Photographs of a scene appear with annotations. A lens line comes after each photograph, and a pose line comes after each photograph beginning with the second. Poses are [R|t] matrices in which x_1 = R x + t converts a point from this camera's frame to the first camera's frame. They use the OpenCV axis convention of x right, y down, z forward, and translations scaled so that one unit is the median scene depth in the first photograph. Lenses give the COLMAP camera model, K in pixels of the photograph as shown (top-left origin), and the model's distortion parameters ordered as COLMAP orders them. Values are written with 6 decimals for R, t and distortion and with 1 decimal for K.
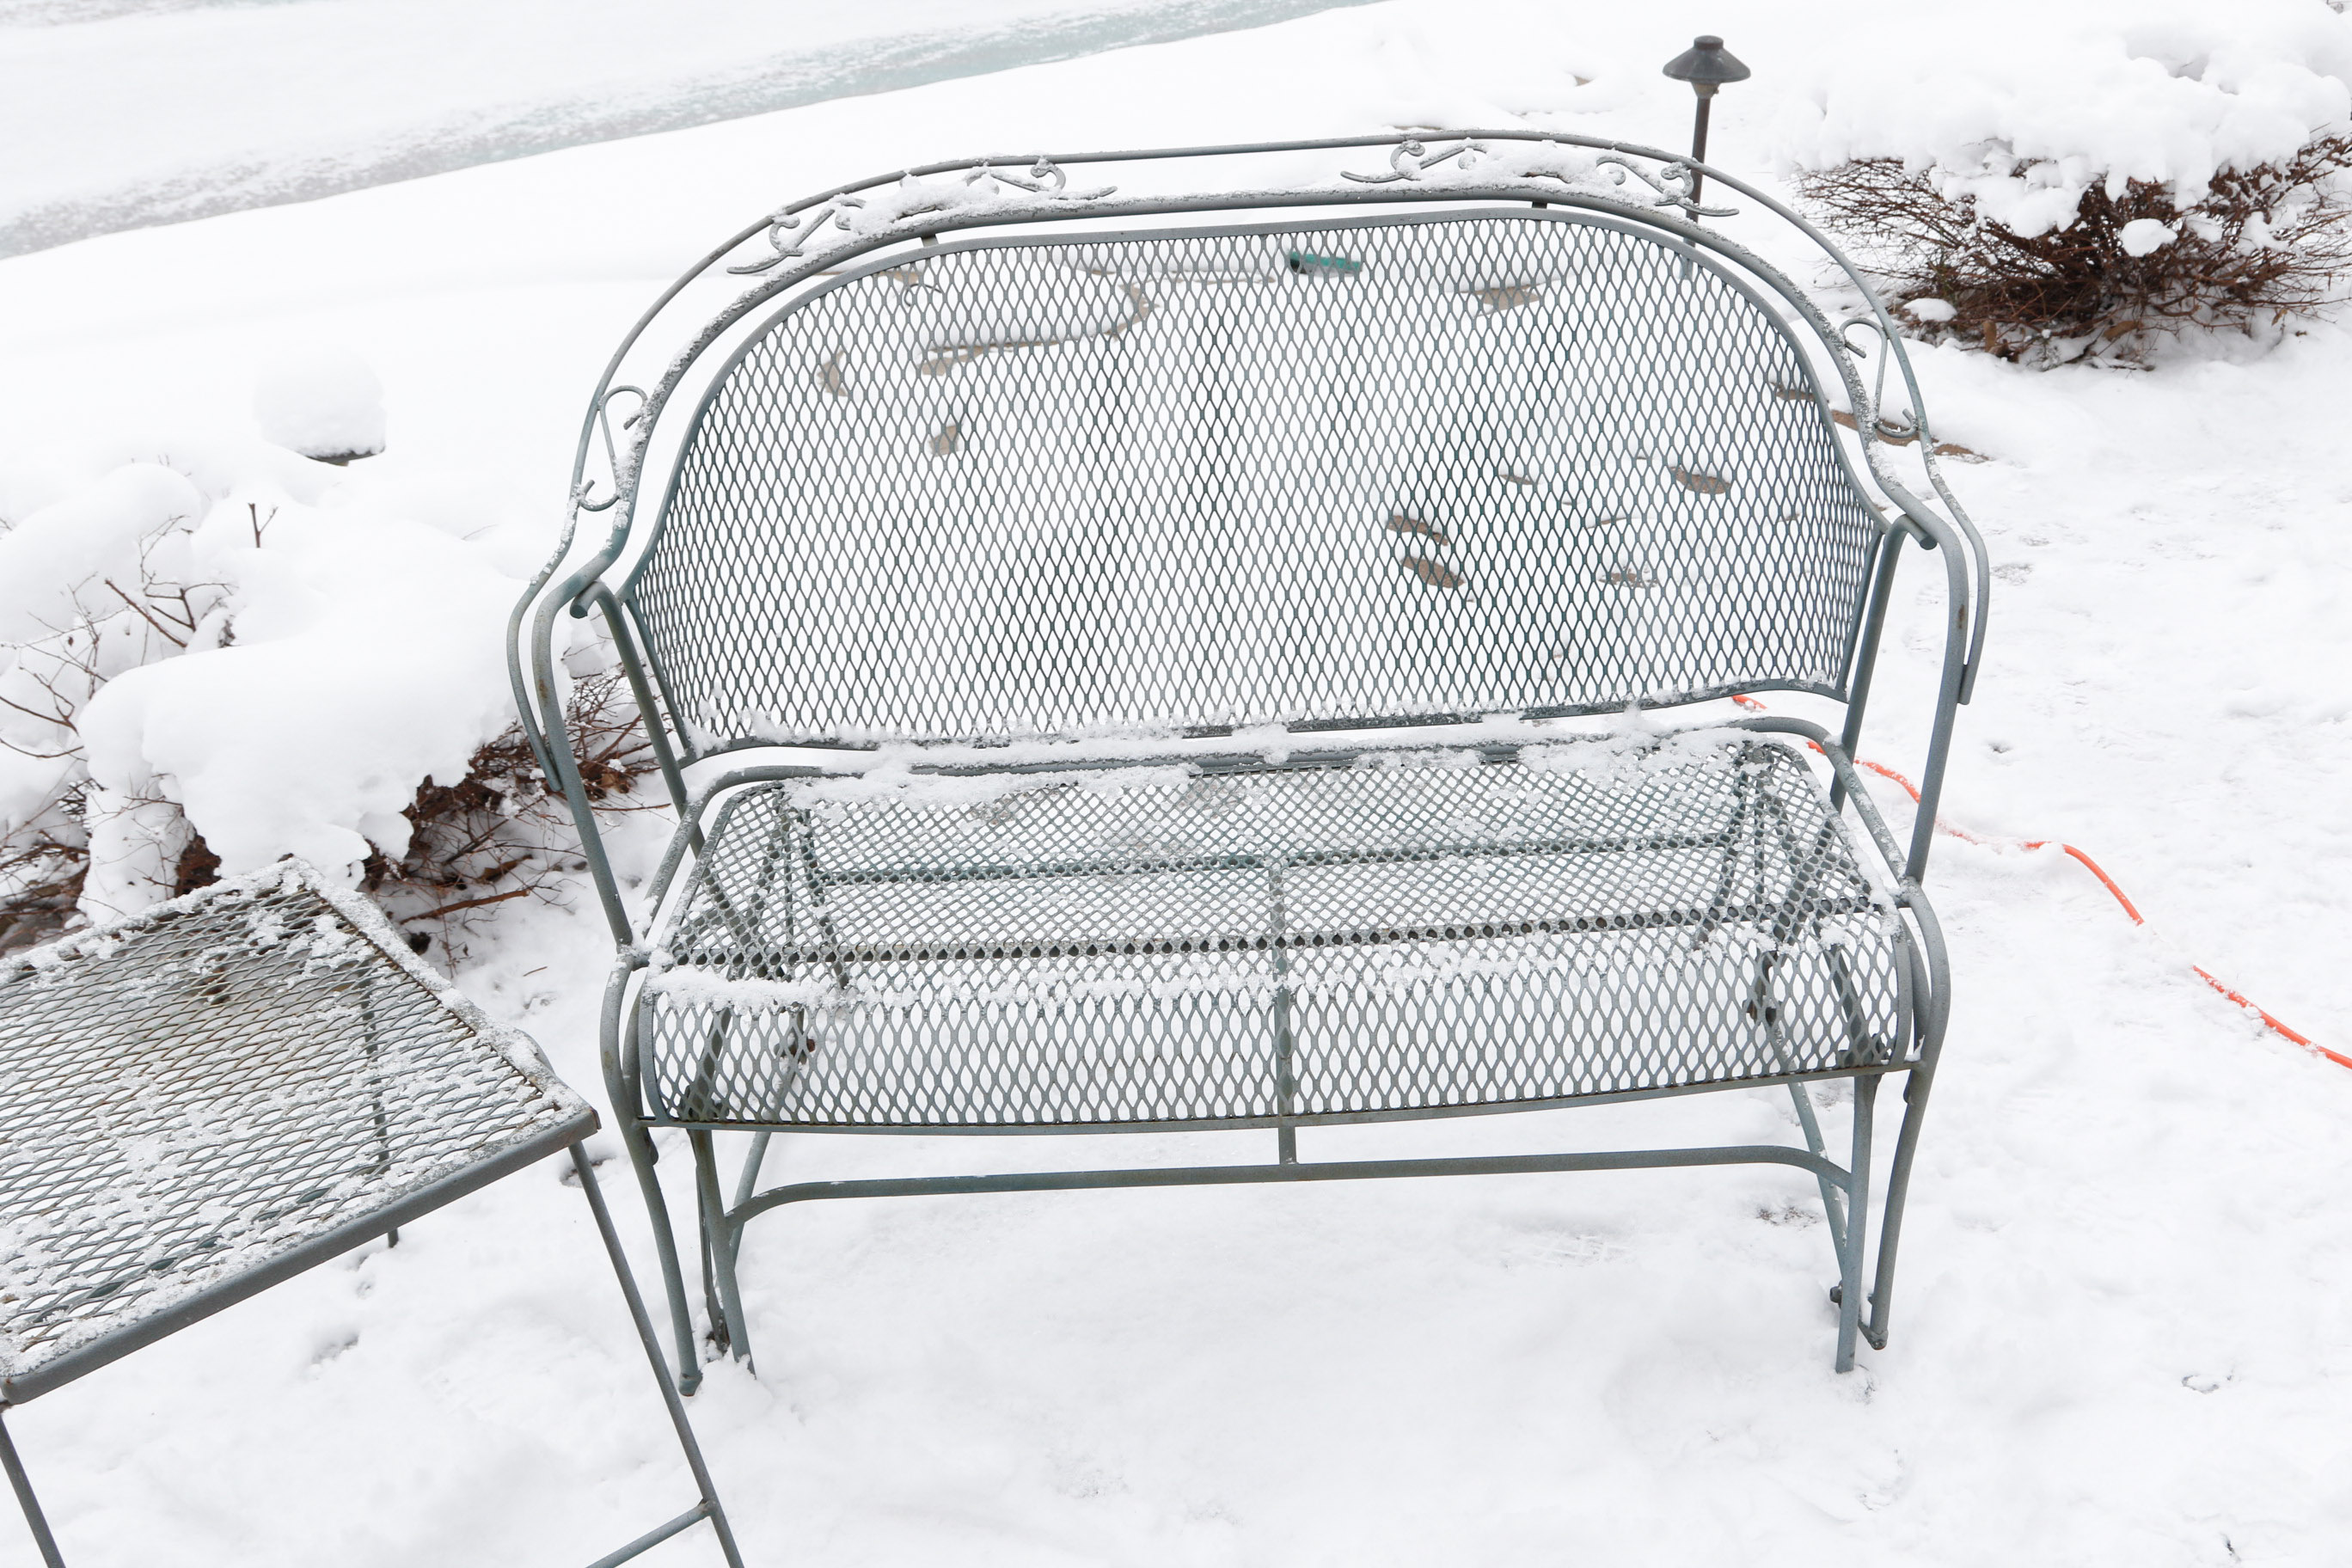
lens RADIAL K [[2540.1, 0, 1194.8], [0, 2540.1, 795.9], [0, 0, 1]] dist [-0.115125, 0.000000]
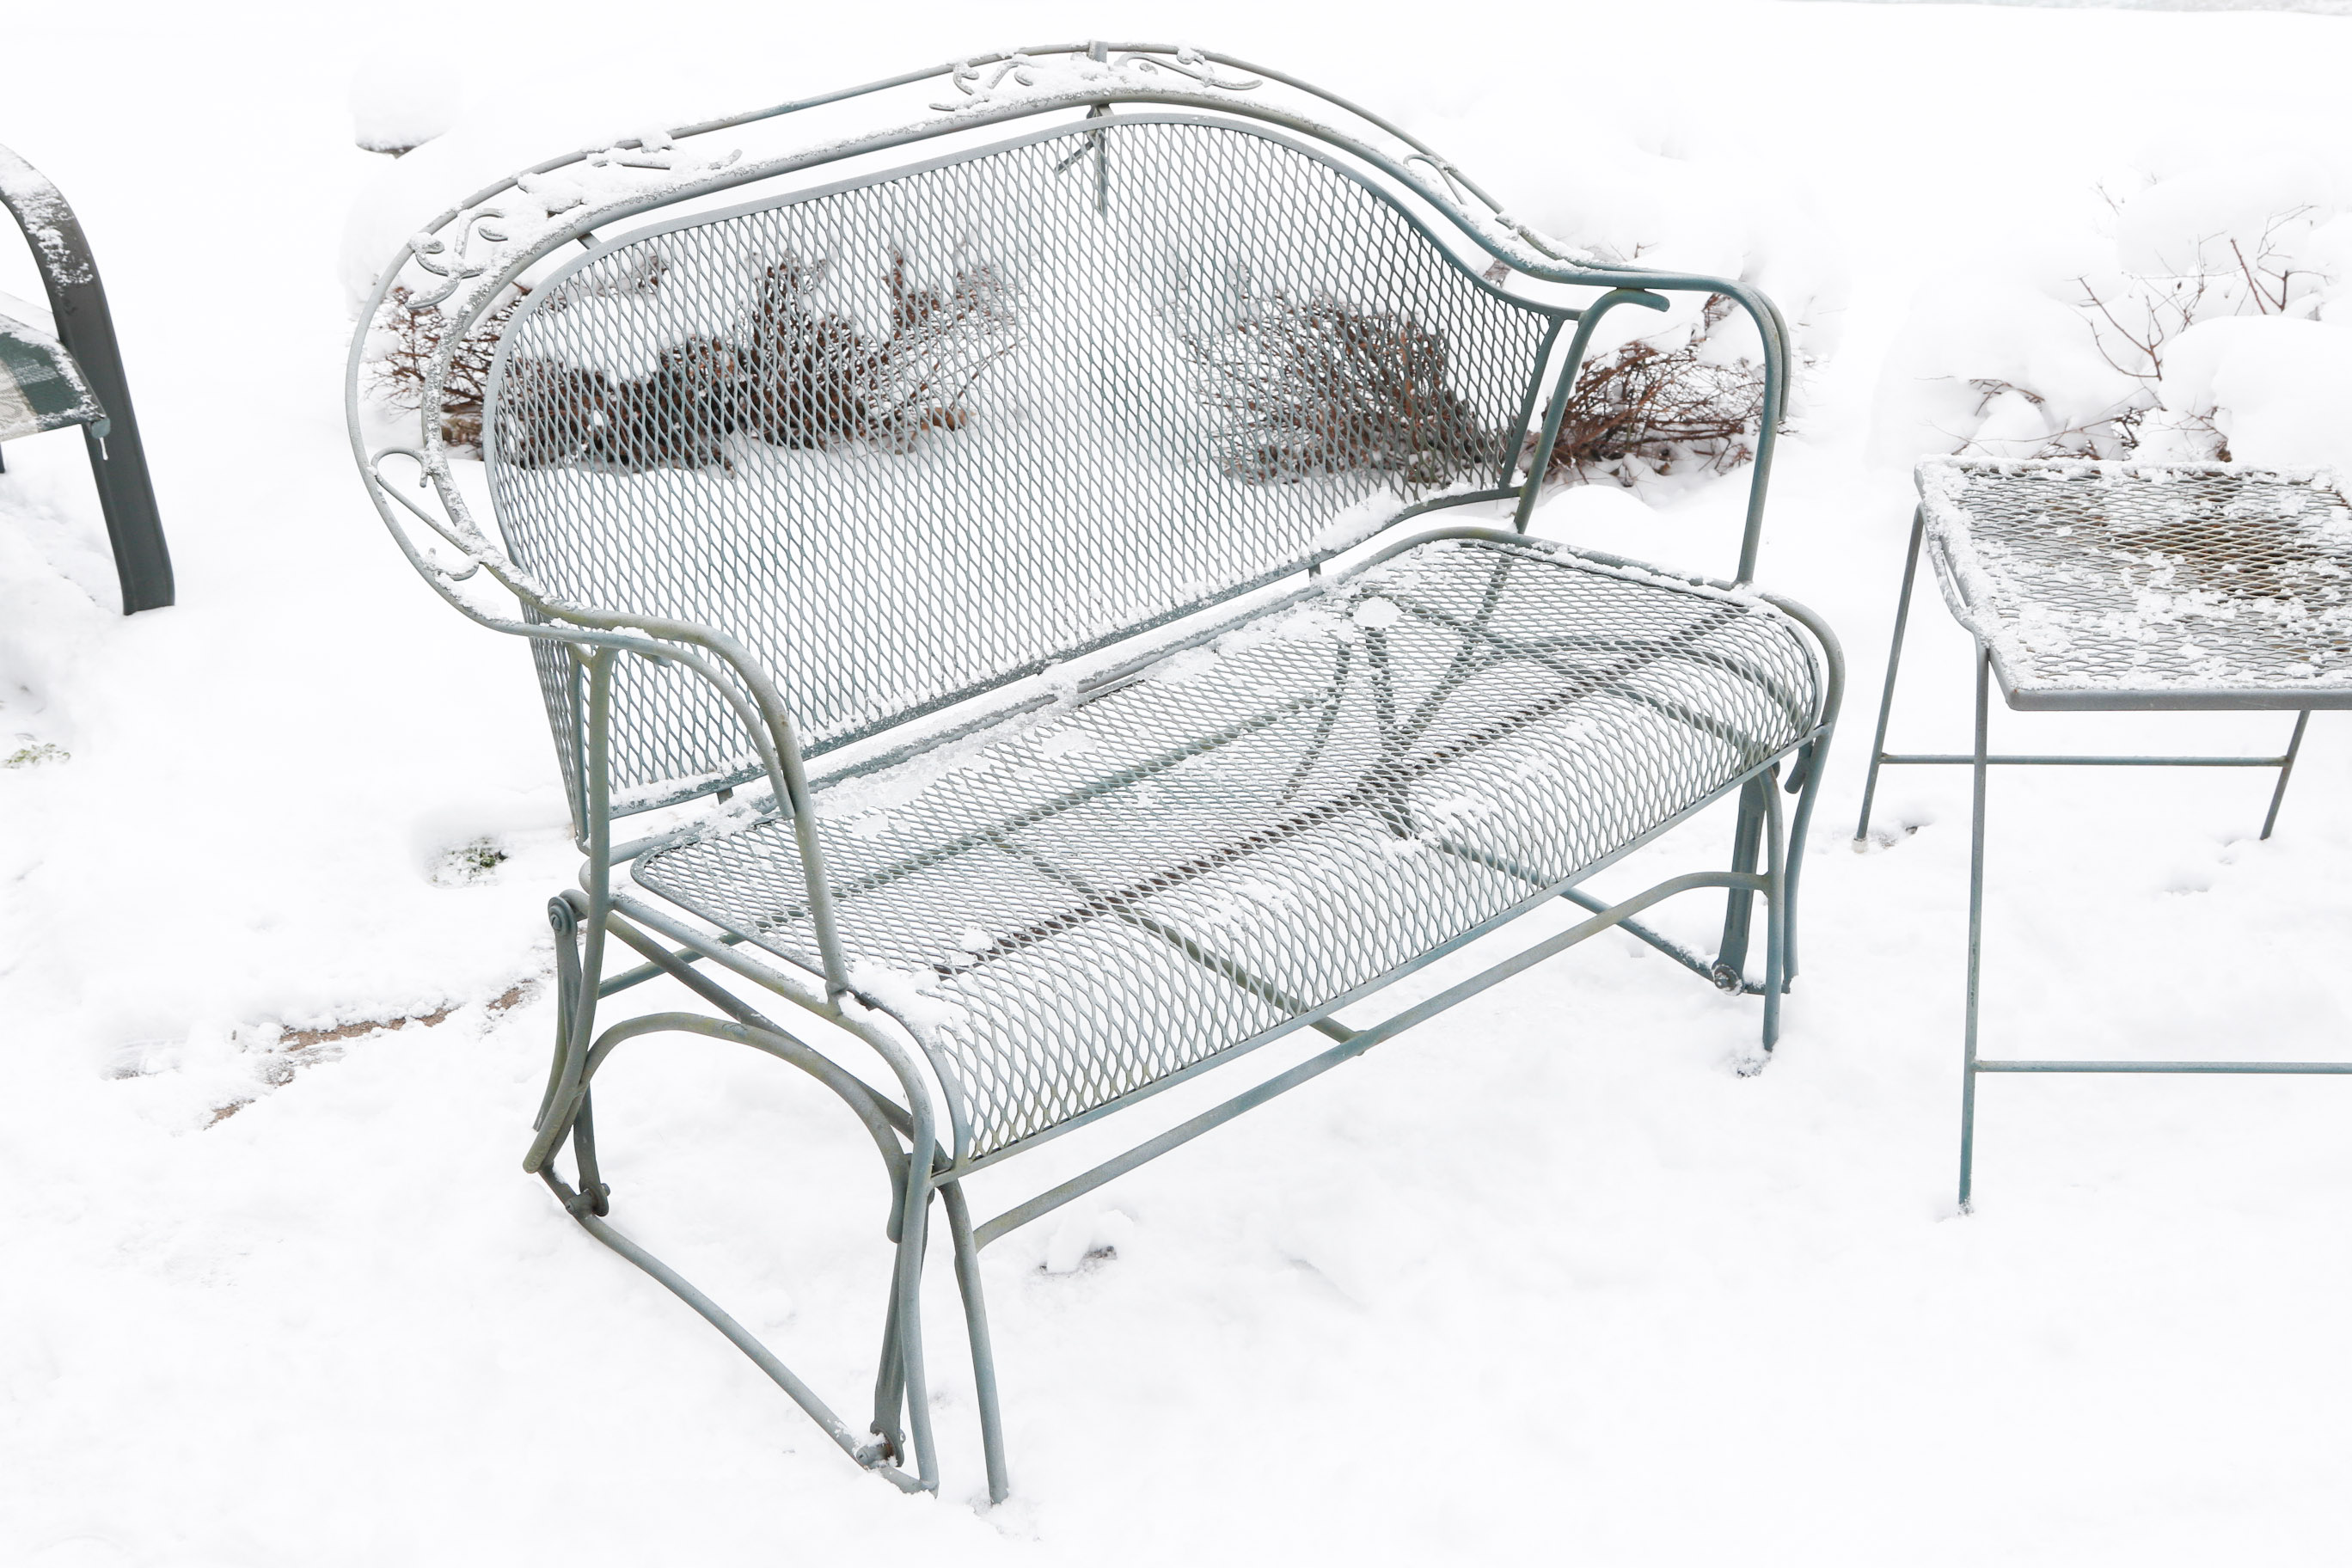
lens RADIAL K [[2836.4, 0, 1183.4], [0, 2836.4, 776.4], [0, 0, 1]] dist [-0.085997, 0.000000]
pose [[0.718297, 0.350607, -0.600937, 0.080594], [-0.334965, 0.931319, 0.142981, 0.134781], [0.609794, 0.098590, 0.786404, -0.309291]]
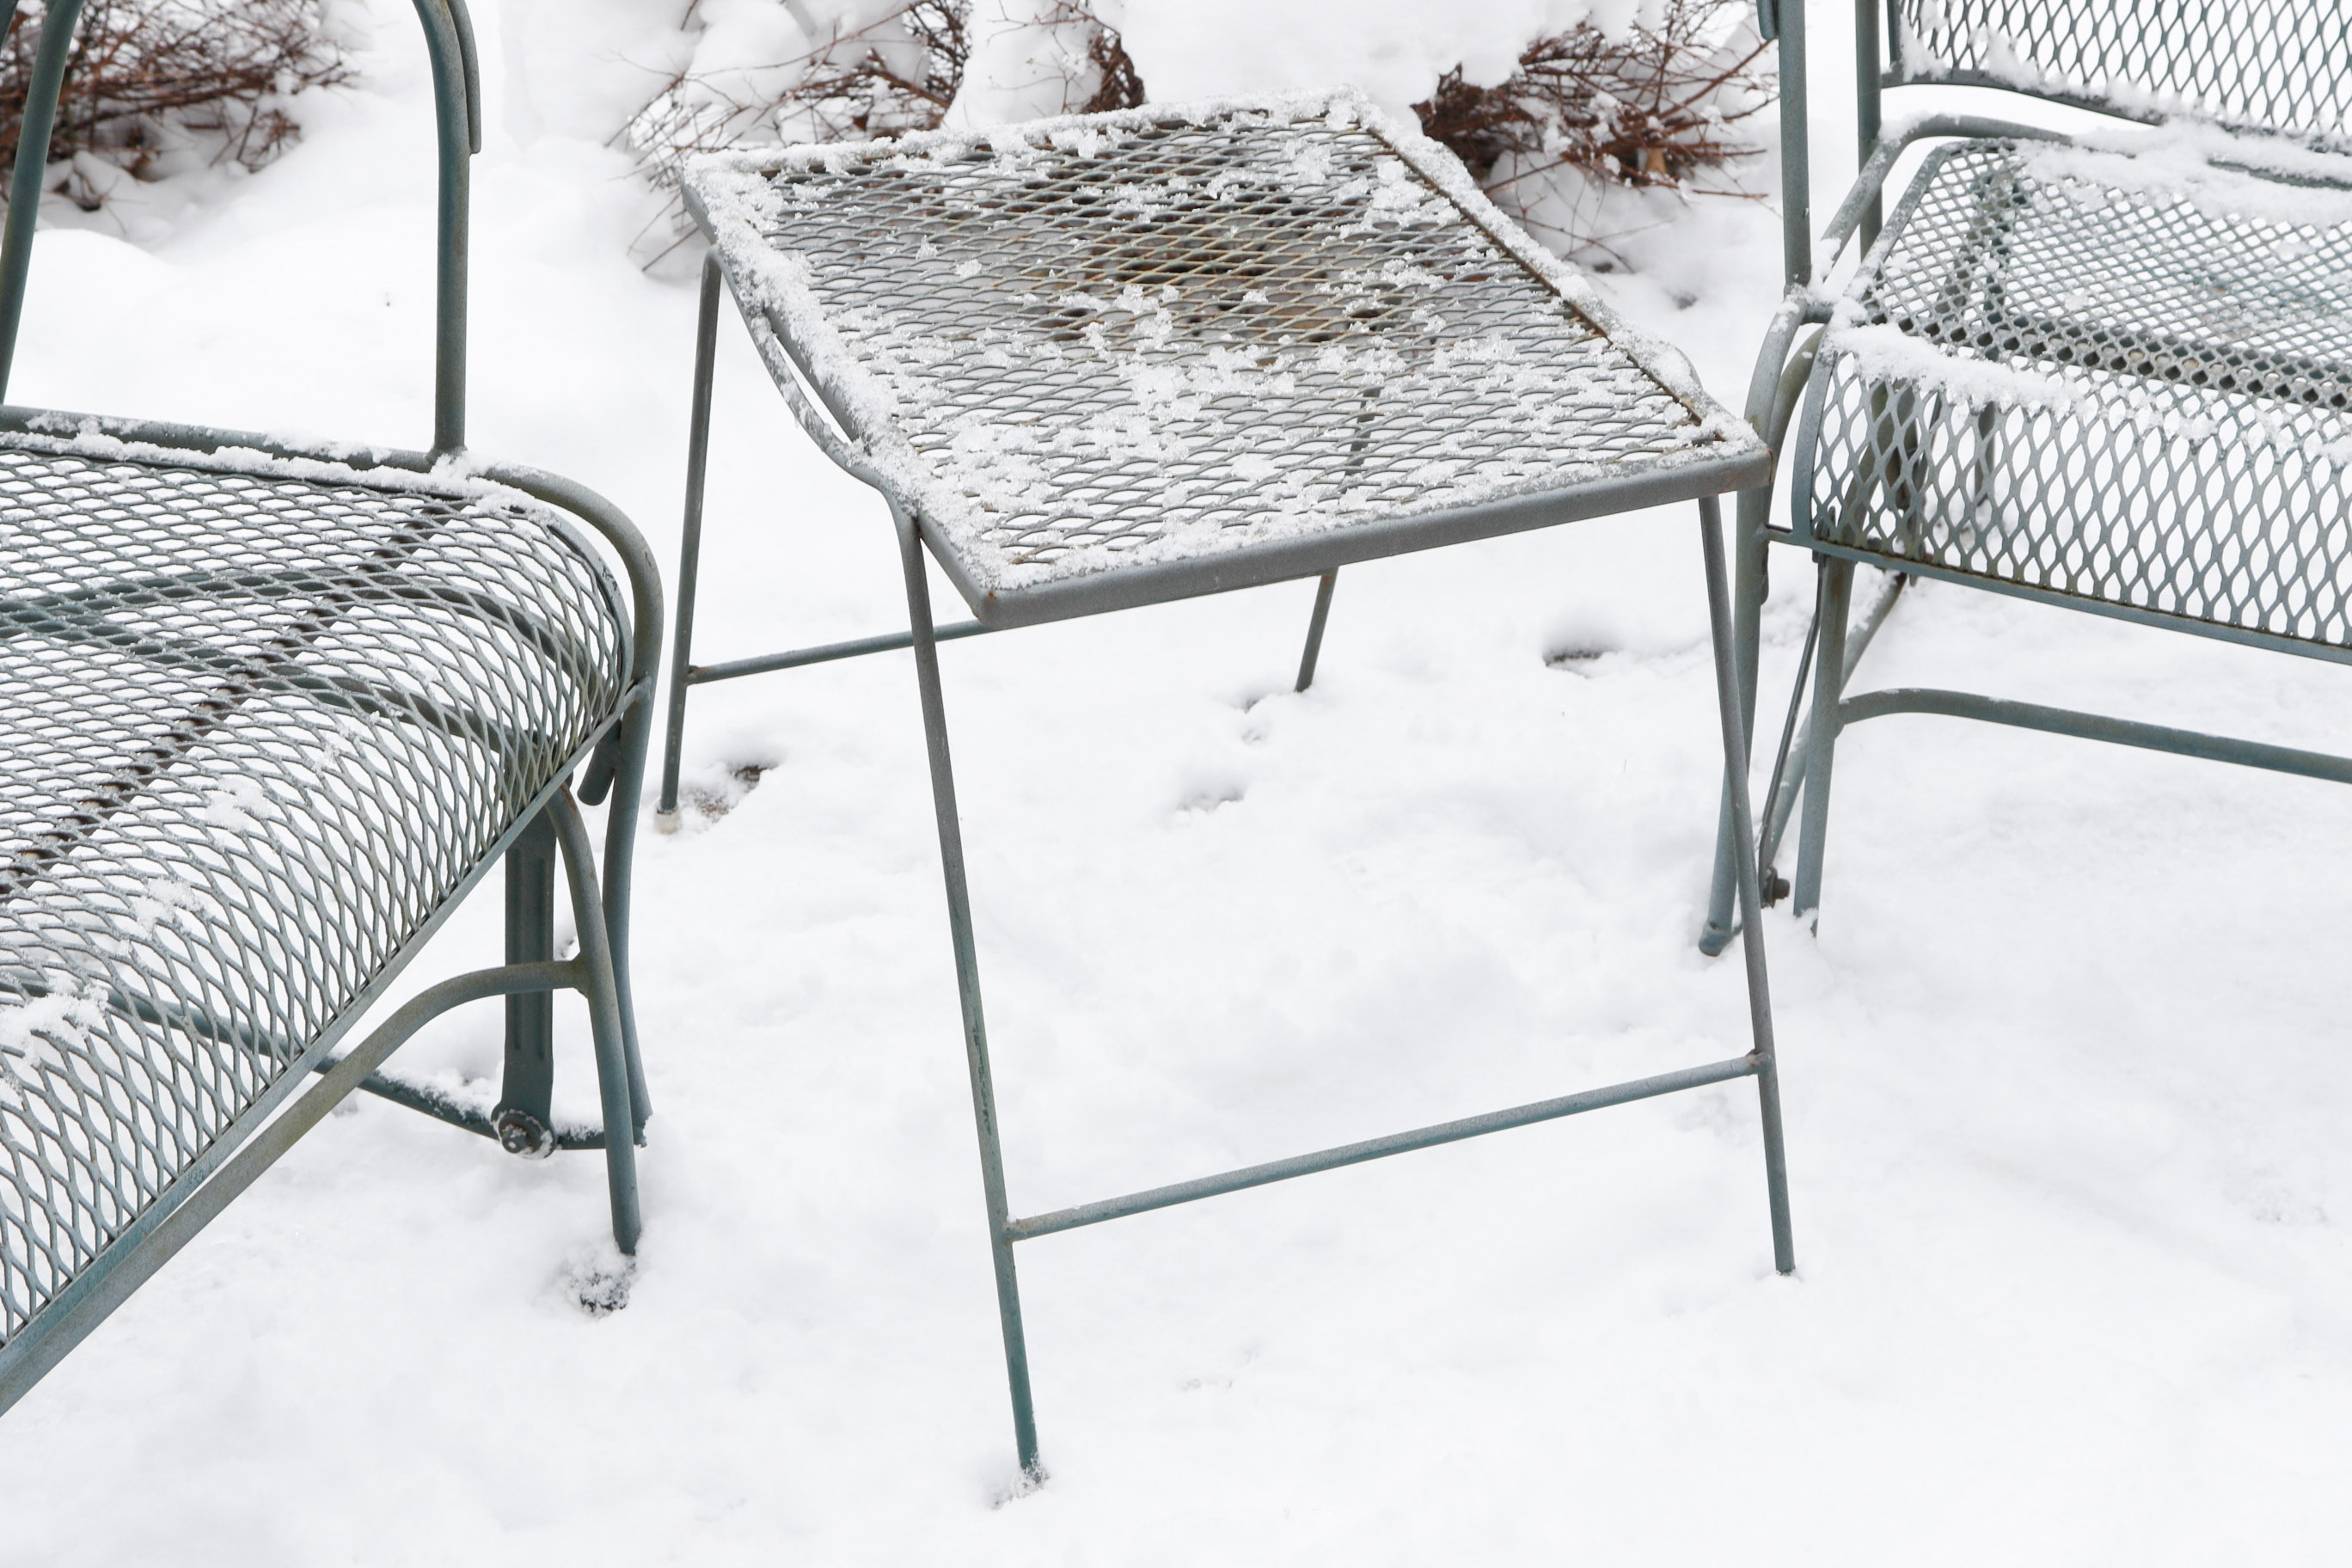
lens RADIAL K [[4280.6, 0, 1180.4], [0, 4280.6, 783.8], [0, 0, 1]] dist [0.065339, 0.000000]
pose [[0.945327, 0.226860, -0.234290, -0.064605], [-0.210769, 0.973205, 0.091918, 0.102228], [0.248865, -0.037512, 0.967811, -0.176983]]
